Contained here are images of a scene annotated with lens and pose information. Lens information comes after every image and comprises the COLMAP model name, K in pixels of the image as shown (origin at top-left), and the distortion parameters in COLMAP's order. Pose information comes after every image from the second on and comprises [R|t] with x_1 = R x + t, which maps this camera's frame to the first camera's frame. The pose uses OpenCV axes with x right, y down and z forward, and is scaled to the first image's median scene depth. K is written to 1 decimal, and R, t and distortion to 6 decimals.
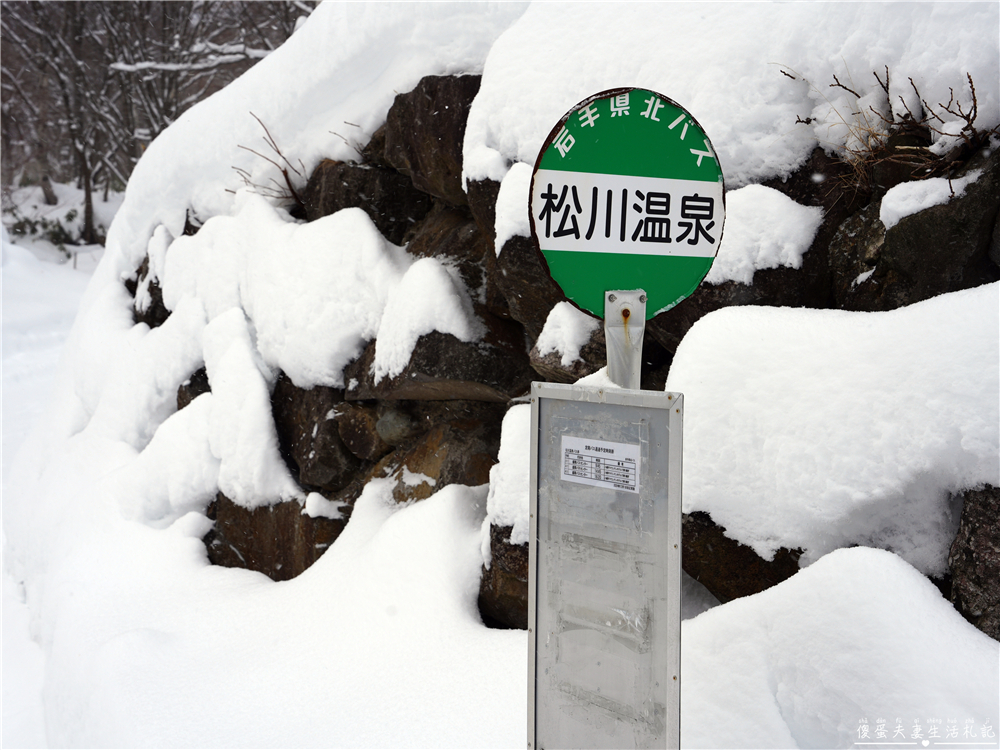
lens RADIAL K [[1421.7, 0, 500.0], [0, 1421.7, 375.0], [0, 0, 1]] dist [0.002450, 0.000290]
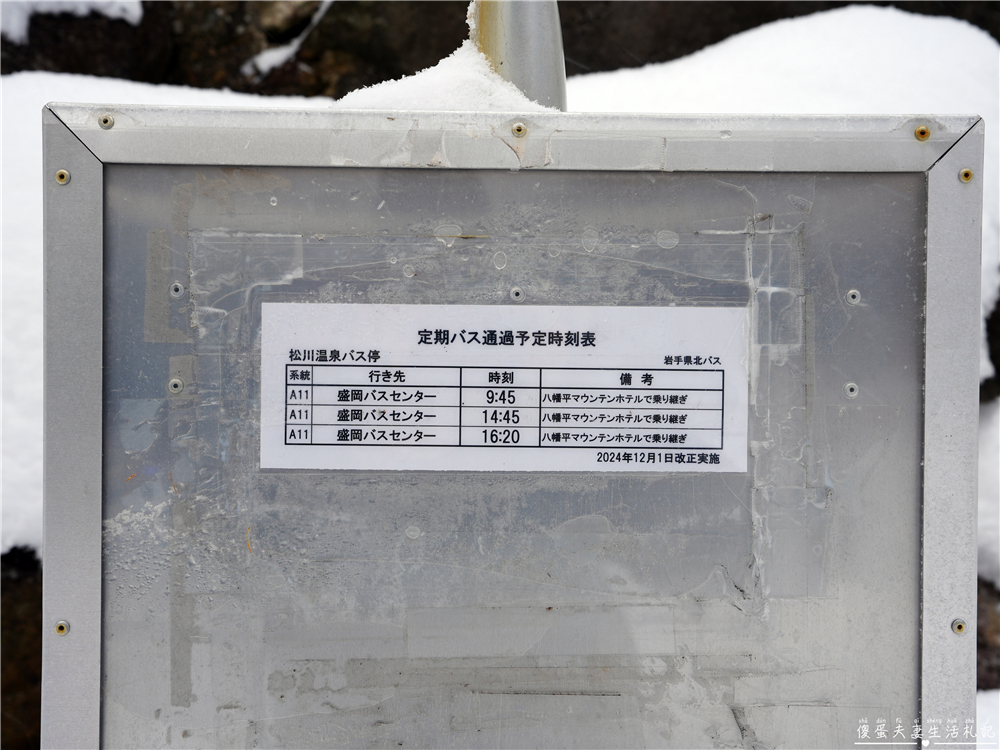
lens RADIAL K [[1331.2, 0, 500.0], [0, 1331.2, 375.0], [0, 0, 1]] dist [0.029740, 0.095106]
pose [[0.499576, -0.017826, 0.866087, -0.157587], [0.026793, 0.999628, 0.005120, 0.057530], [-0.865856, 0.020647, 0.499867, 0.858067]]
